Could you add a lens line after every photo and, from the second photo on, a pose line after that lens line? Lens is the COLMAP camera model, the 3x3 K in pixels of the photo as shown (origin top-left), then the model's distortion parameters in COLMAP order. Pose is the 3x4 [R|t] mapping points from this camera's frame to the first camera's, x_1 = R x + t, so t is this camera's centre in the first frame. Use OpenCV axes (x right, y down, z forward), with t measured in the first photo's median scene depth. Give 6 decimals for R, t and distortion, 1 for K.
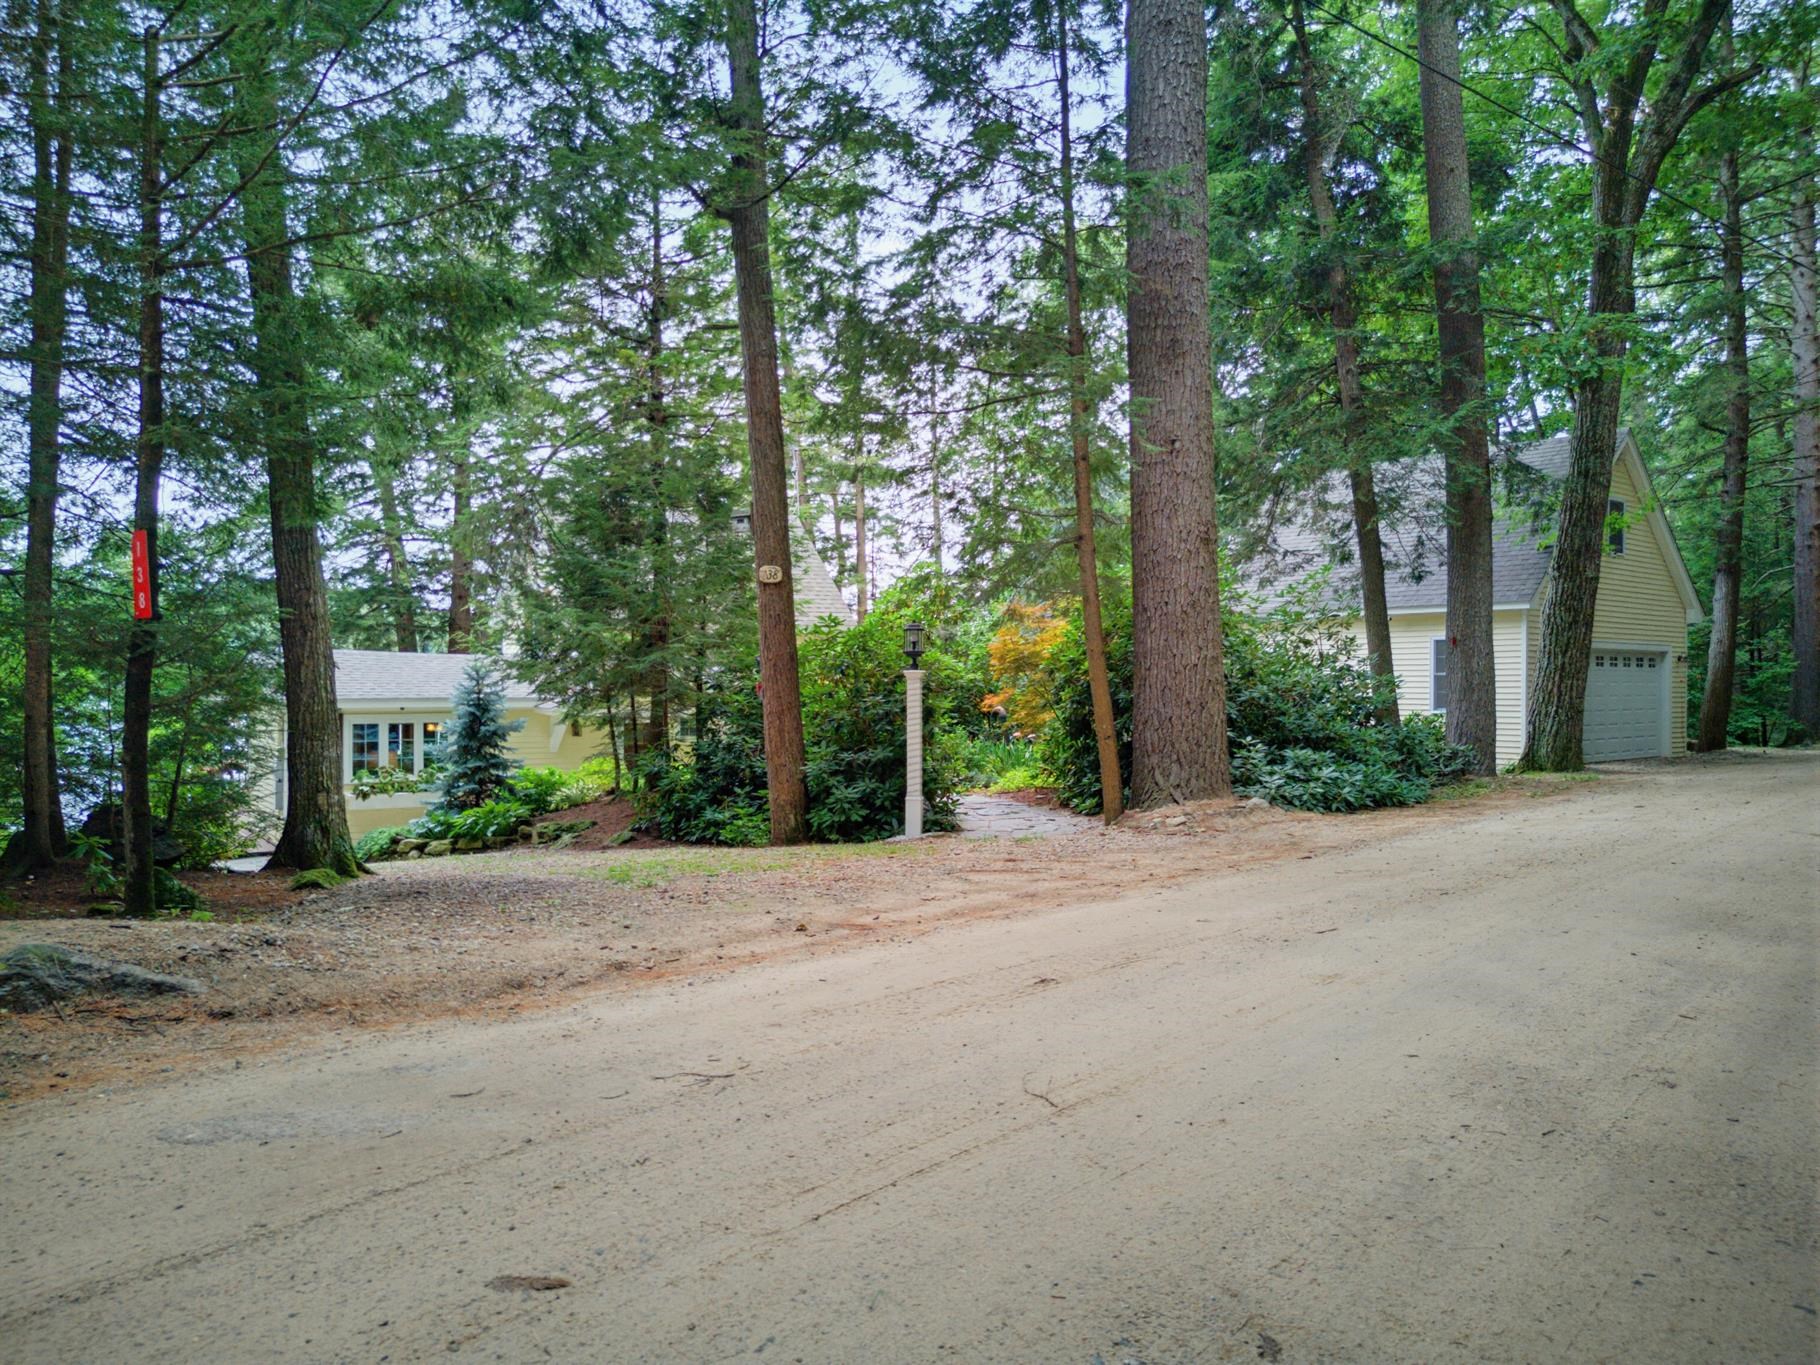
lens RADIAL K [[1273.4, 0, 908.4], [0, 1273.4, 691.3], [0, 0, 1]] dist [0.013147, 0.000728]
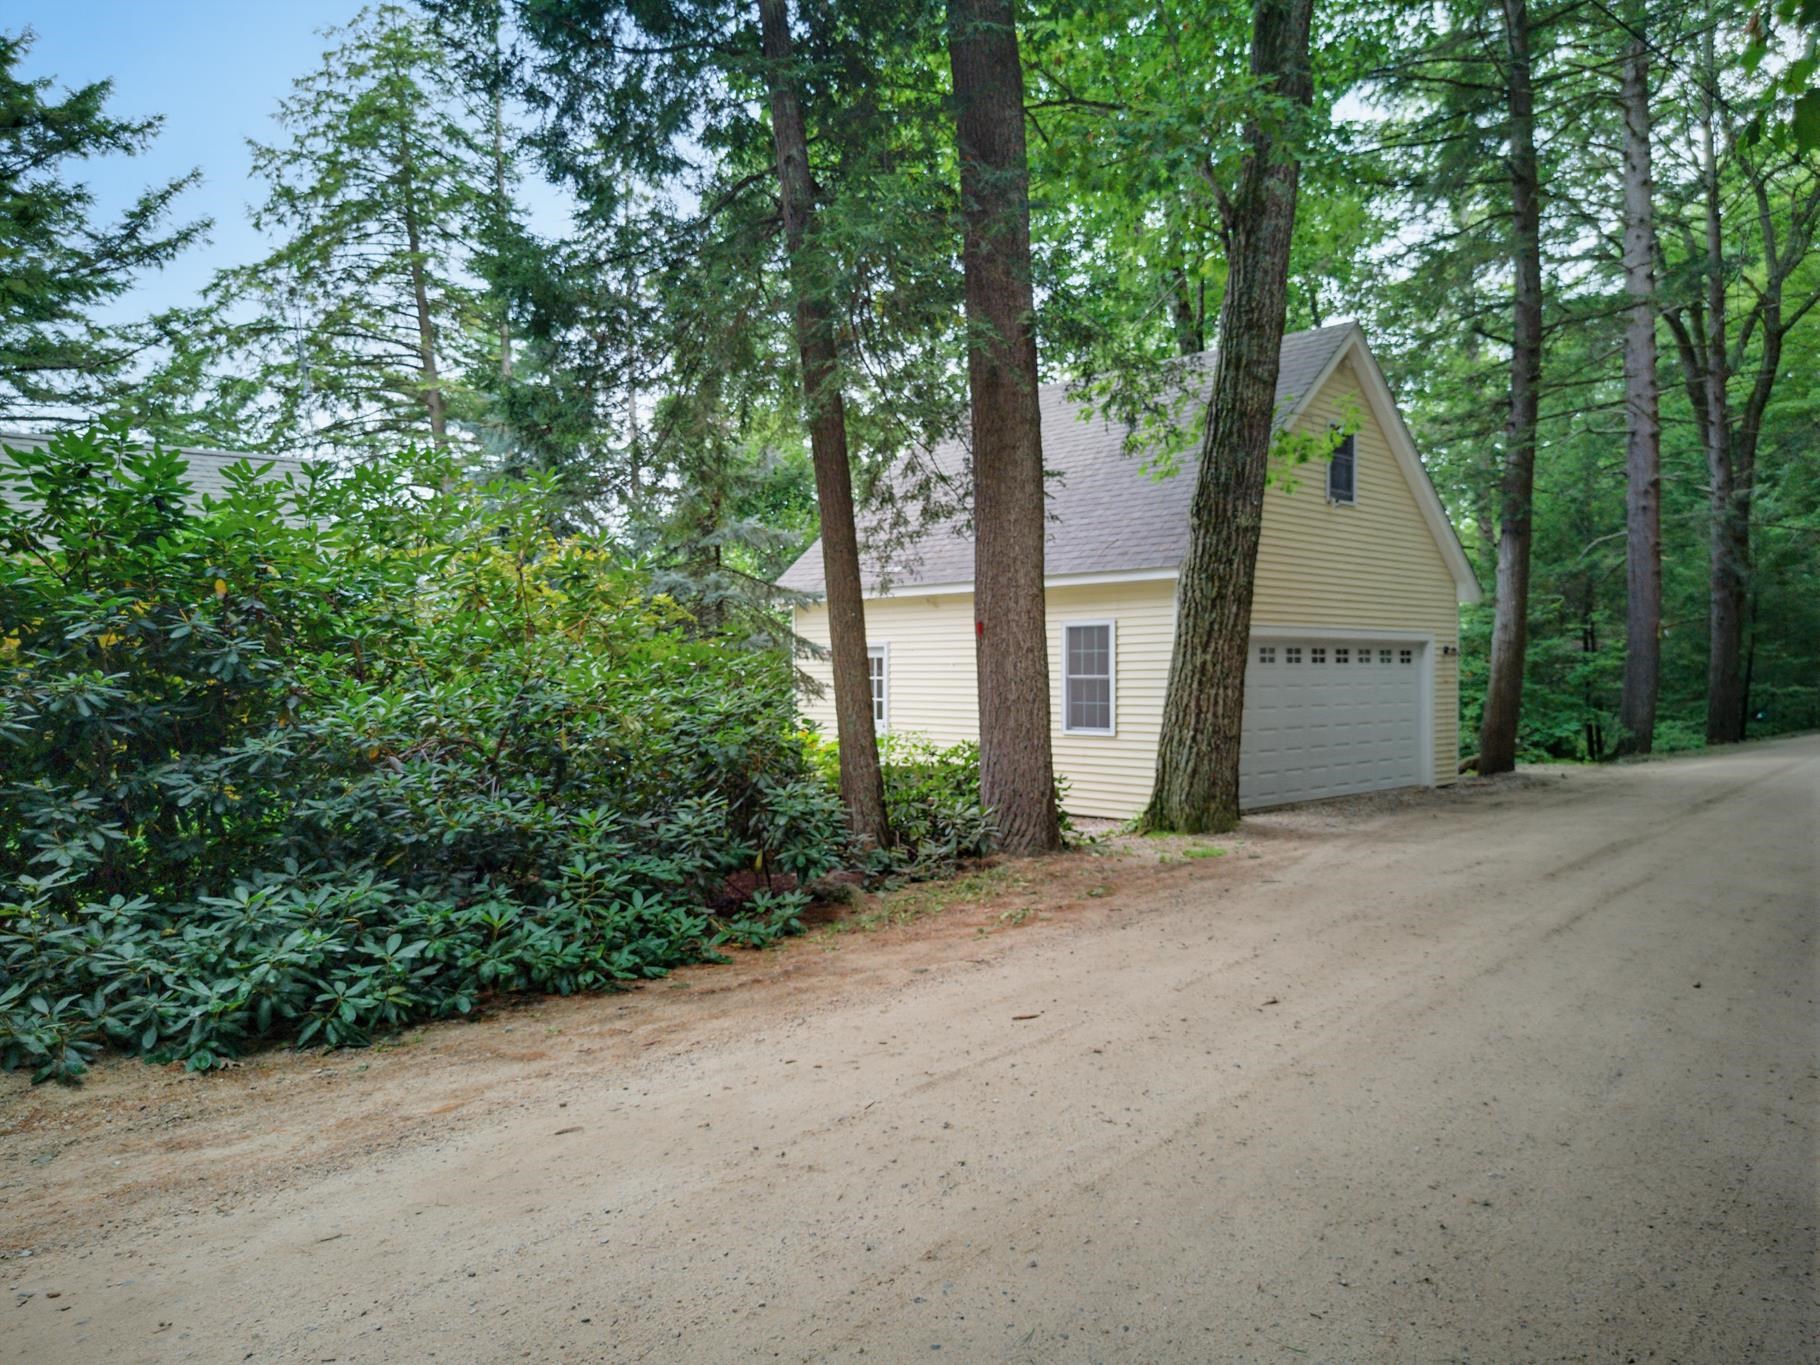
lens RADIAL K [[1273.4, 0, 911.6], [0, 1273.4, 671.2], [0, 0, 1]] dist [0.013147, 0.000728]
pose [[0.998053, 0.004276, 0.062221, 0.325241], [-0.004368, 0.999990, 0.001354, -0.017258], [-0.062214, -0.001623, 0.998062, 0.376305]]
